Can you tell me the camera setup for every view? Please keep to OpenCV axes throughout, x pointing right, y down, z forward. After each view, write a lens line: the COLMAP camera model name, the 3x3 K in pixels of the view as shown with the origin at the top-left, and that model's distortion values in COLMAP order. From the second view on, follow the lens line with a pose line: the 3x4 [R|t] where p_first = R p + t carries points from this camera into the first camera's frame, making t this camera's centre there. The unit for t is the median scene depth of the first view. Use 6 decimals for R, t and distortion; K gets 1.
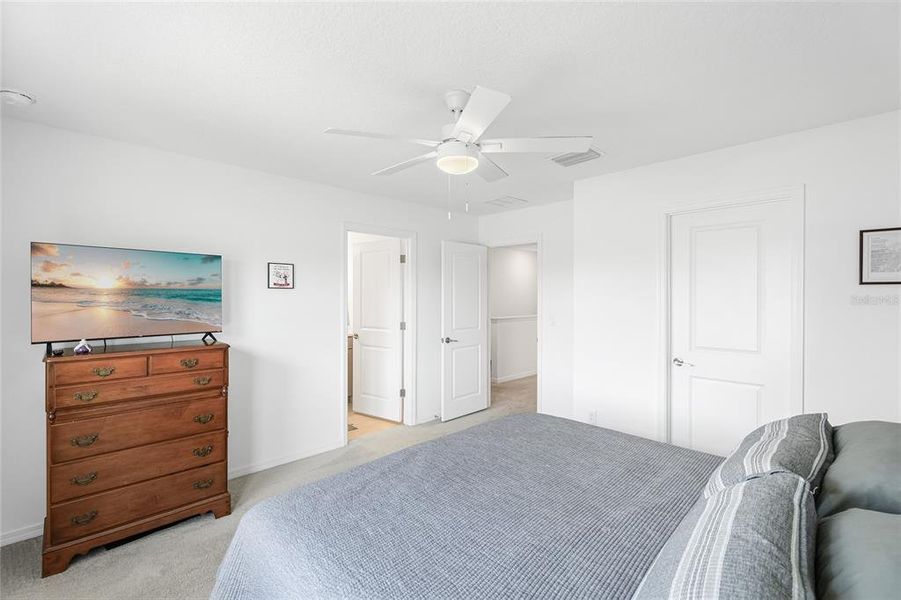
lens RADIAL K [[397.8, 0, 449.4], [0, 397.8, 300.0], [0, 0, 1]] dist [-0.000869, -0.000274]
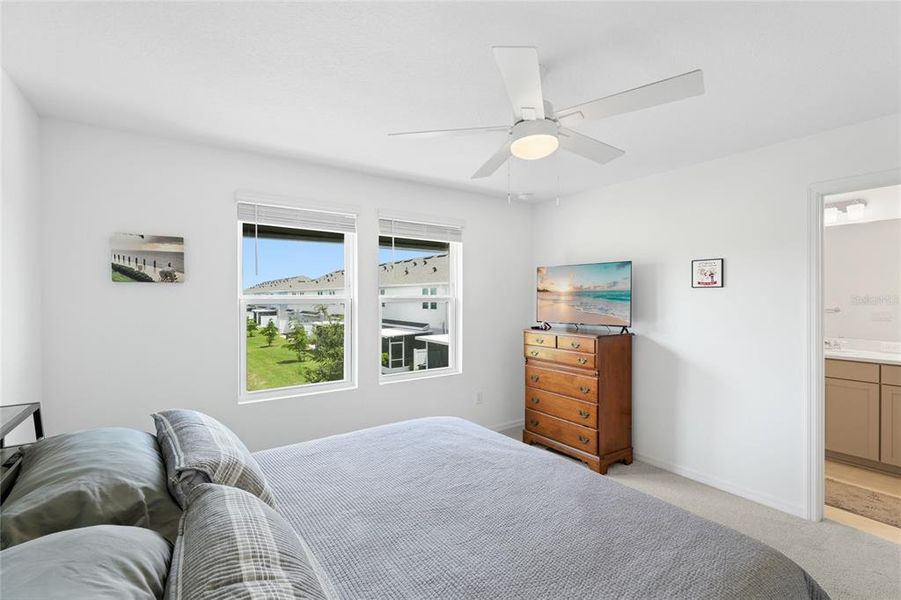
lens RADIAL K [[397.8, 0, 449.4], [0, 397.8, 300.0], [0, 0, 1]] dist [-0.000869, -0.000274]
pose [[-0.166953, 0.006476, -0.985944, 0.728818], [-0.007990, 0.999937, 0.007921, -0.004069], [0.985933, 0.009200, -0.166890, 0.756080]]
